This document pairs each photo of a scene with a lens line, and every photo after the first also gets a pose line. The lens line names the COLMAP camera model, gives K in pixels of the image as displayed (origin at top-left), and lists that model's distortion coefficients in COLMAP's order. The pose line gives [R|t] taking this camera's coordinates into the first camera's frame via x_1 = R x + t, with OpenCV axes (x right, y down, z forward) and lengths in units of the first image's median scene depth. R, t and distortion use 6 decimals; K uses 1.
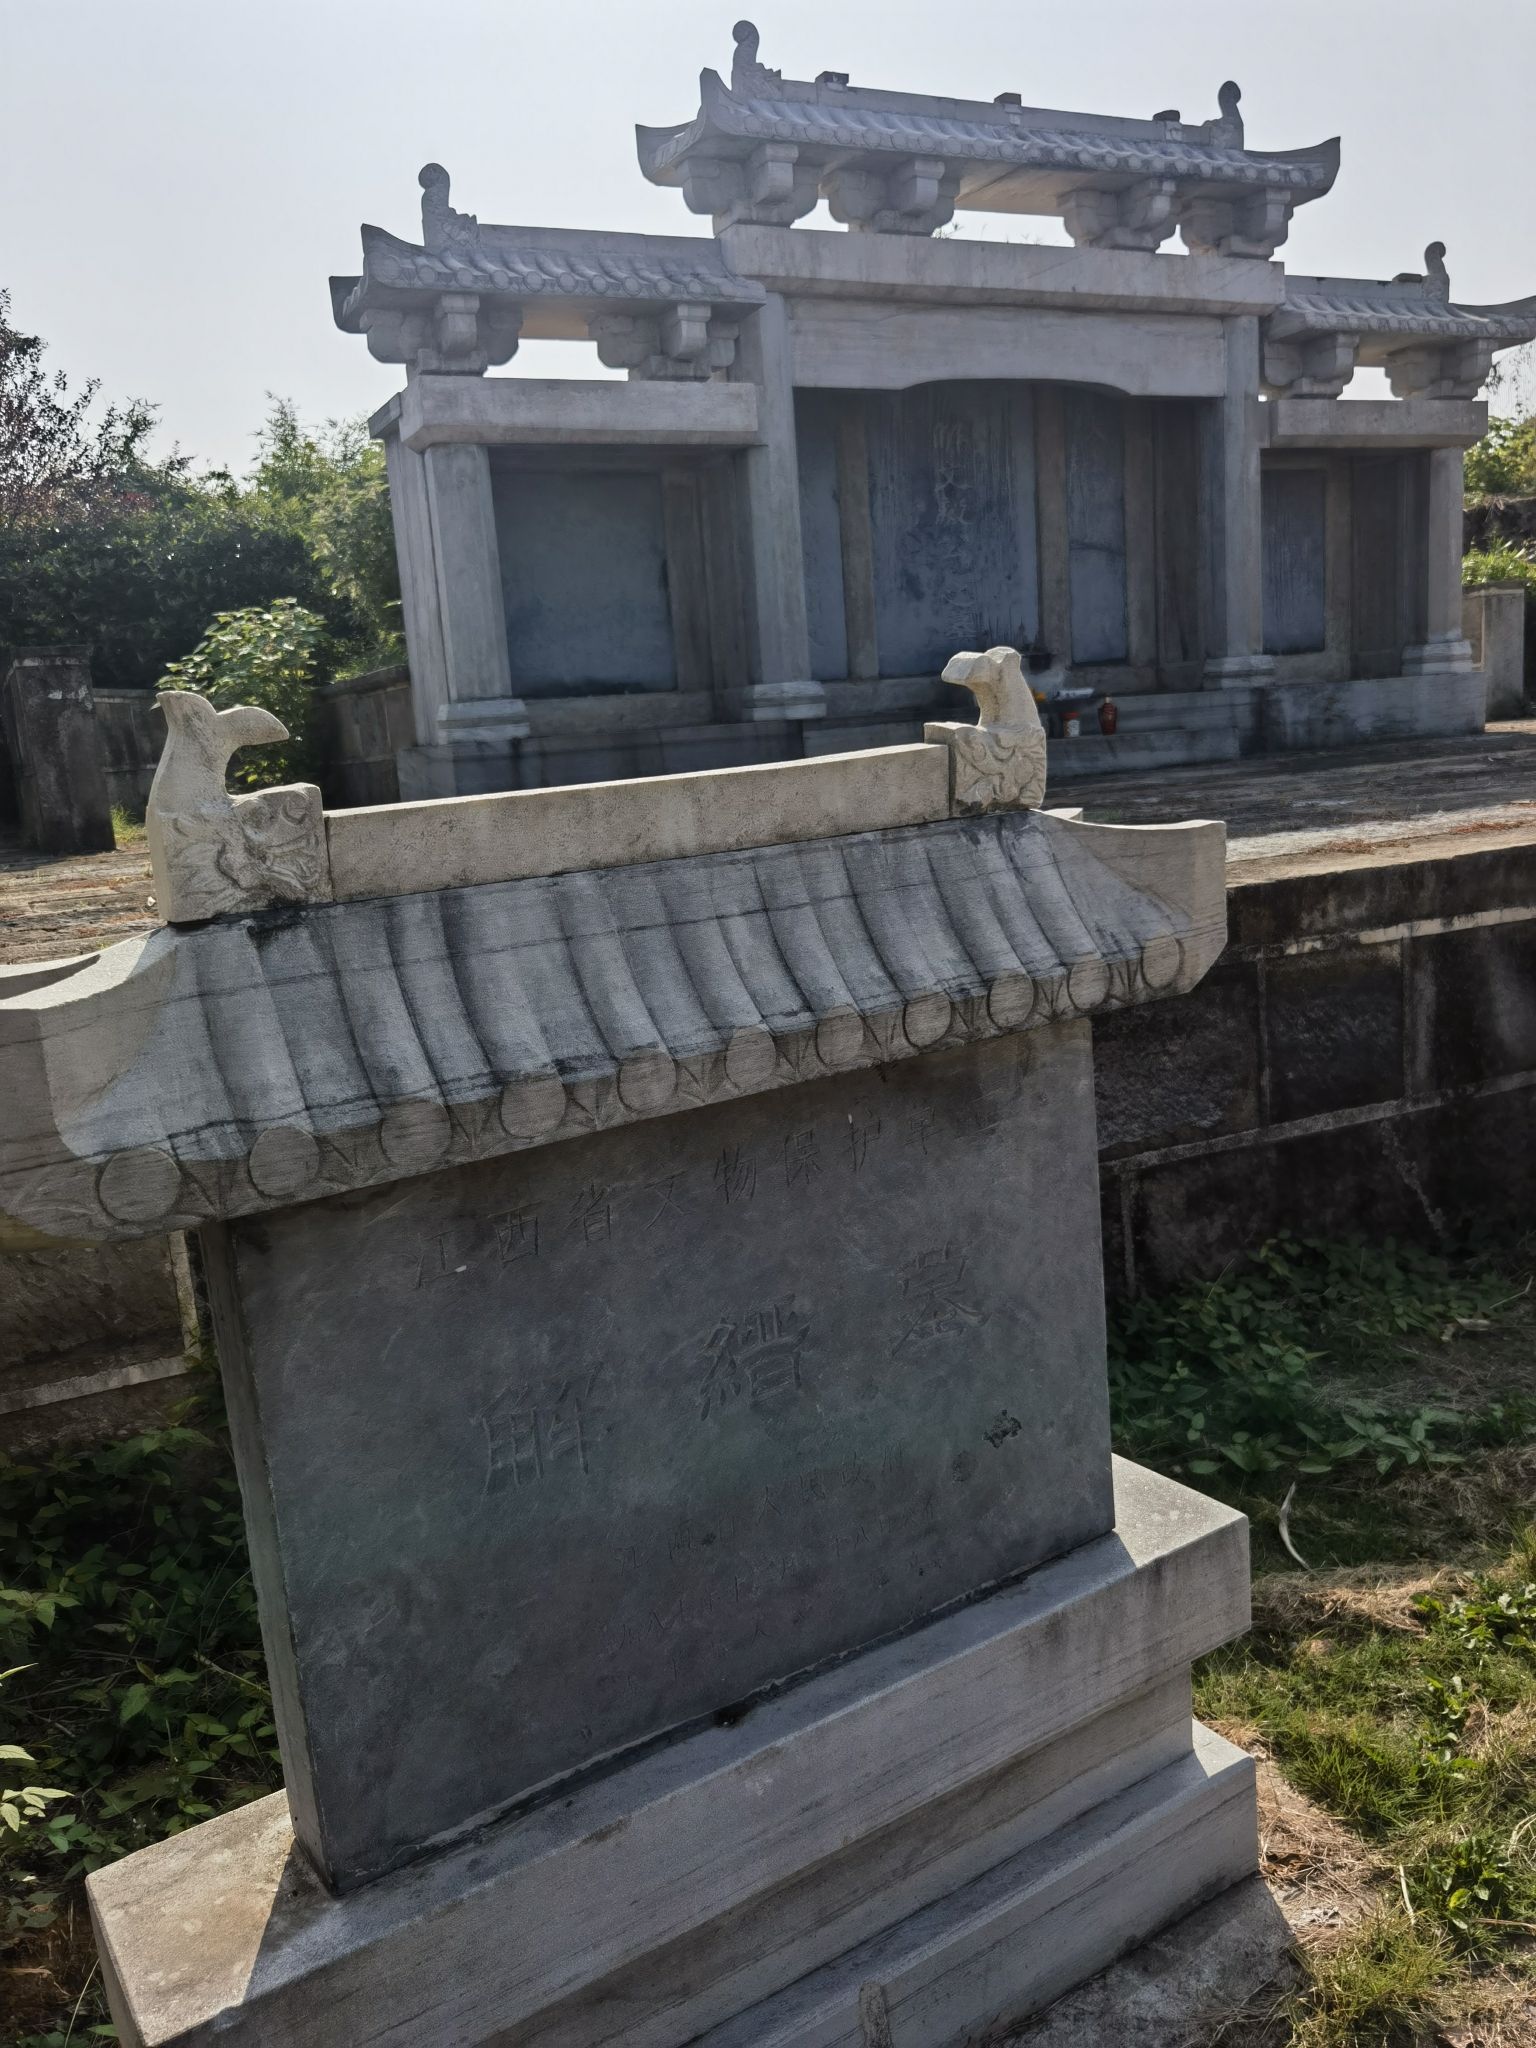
lens RADIAL K [[1618.3, 0, 768.0], [0, 1618.3, 1024.0], [0, 0, 1]] dist [-0.010283, 0.066142]
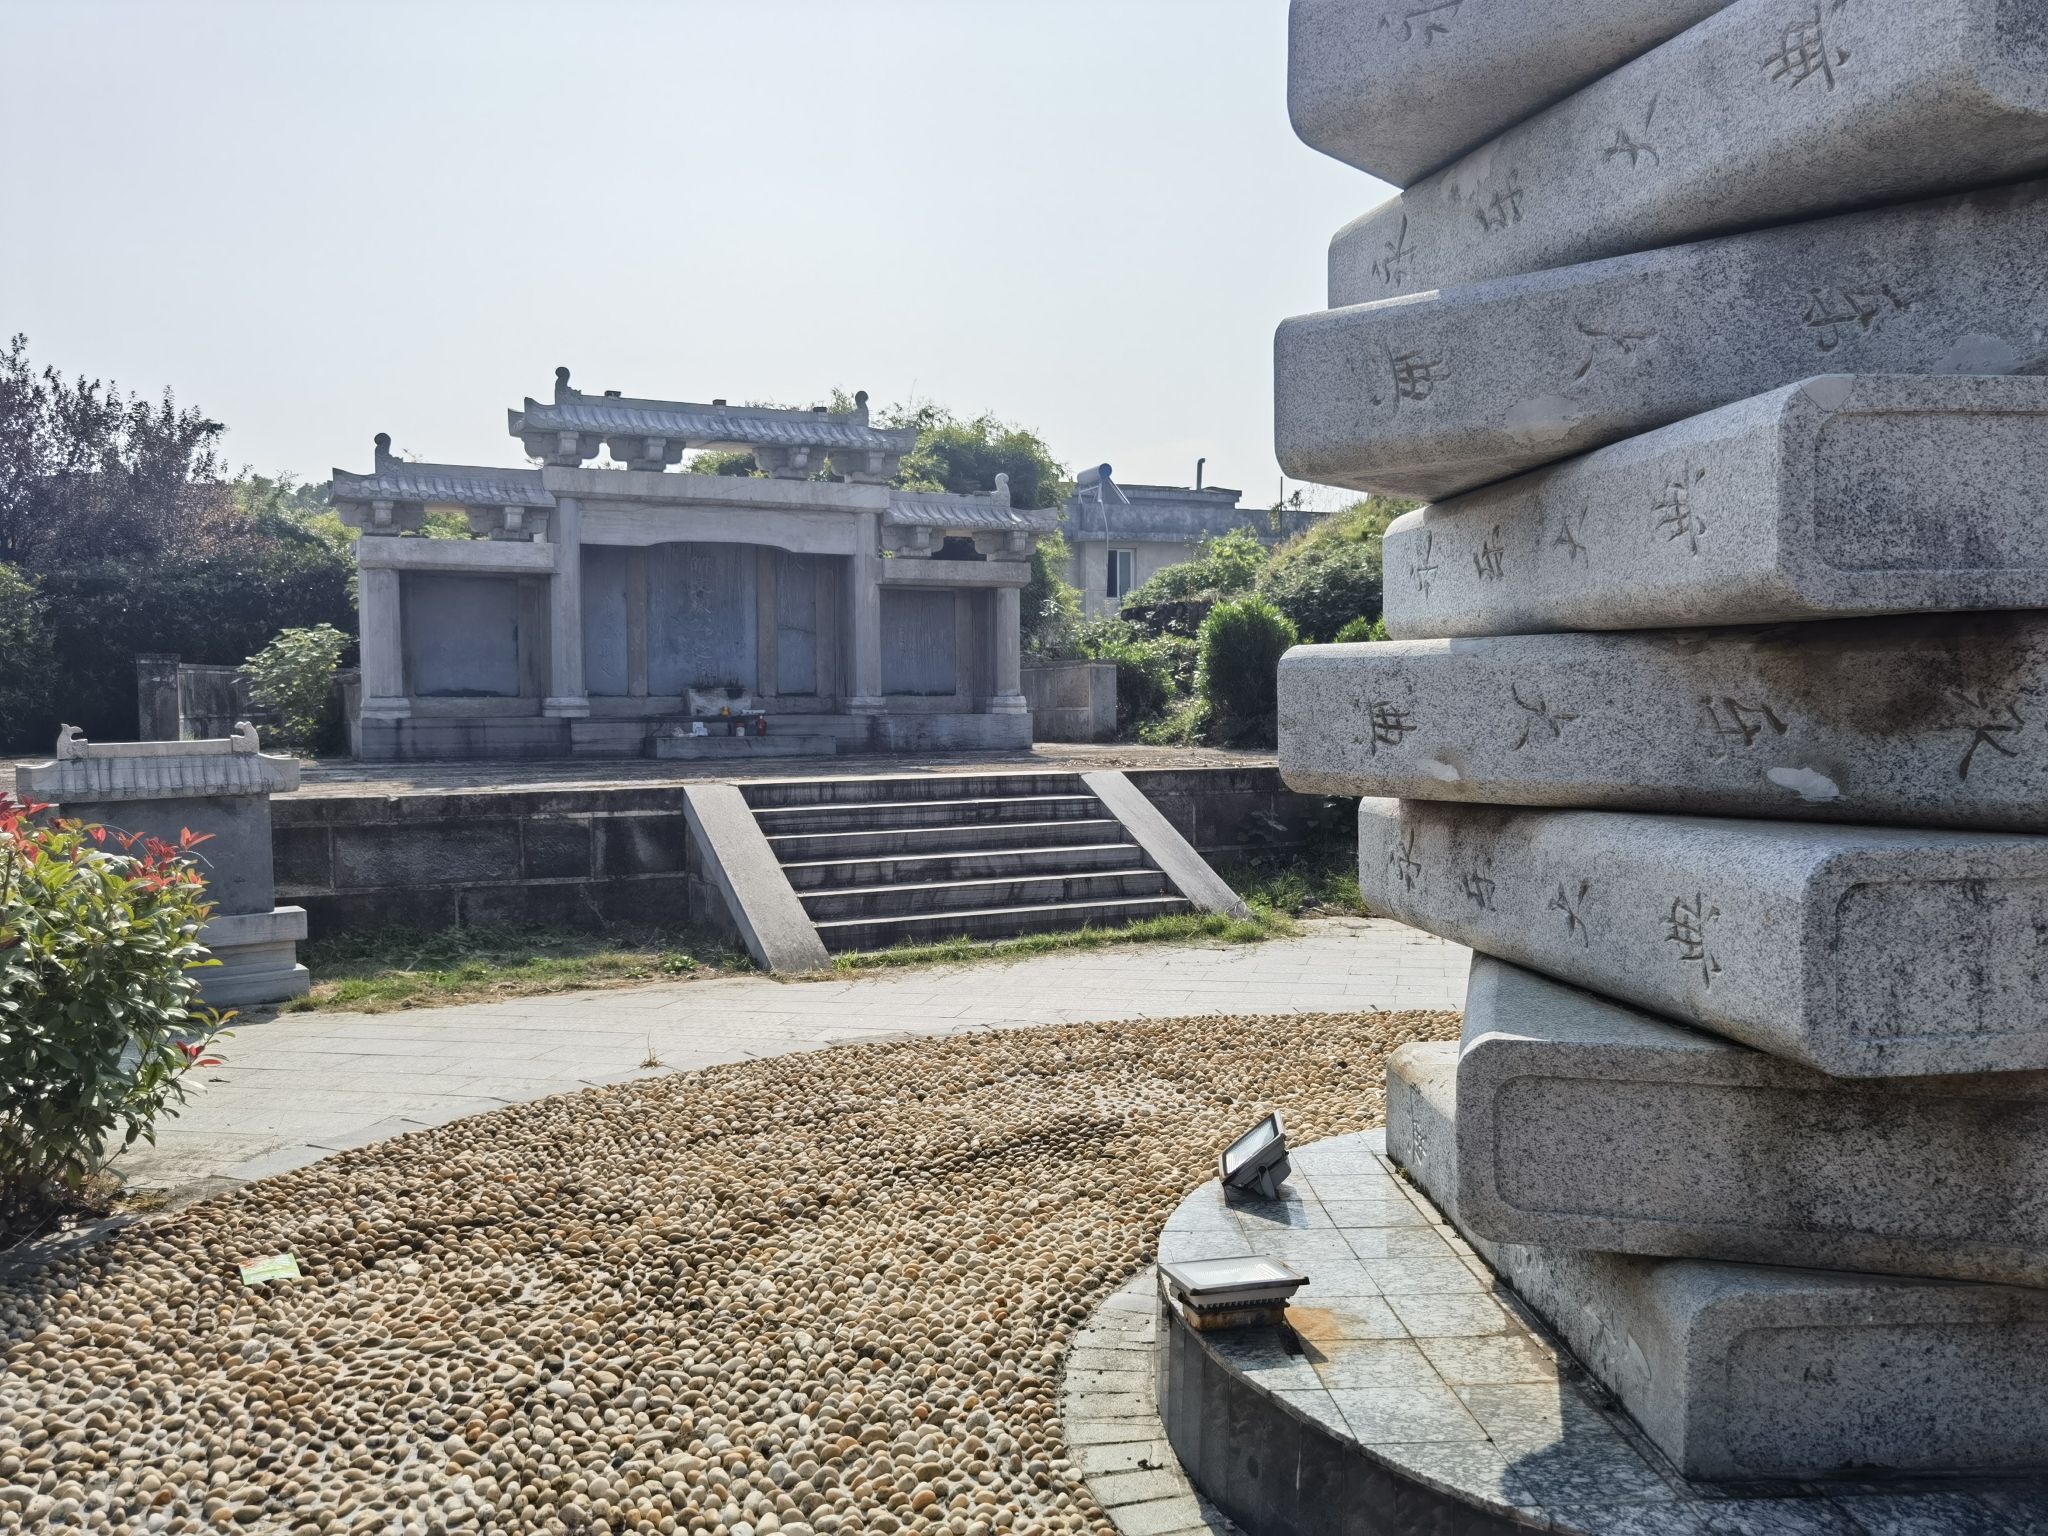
lens RADIAL K [[1618.3, 0, 1039.8], [0, 1618.3, 765.9], [0, 0, 1]] dist [-0.010283, 0.066142]
pose [[0.997462, 0.064170, 0.030841, 0.502226], [-0.059084, 0.987767, -0.144312, 0.100376], [-0.039724, 0.142124, 0.989051, -0.837632]]
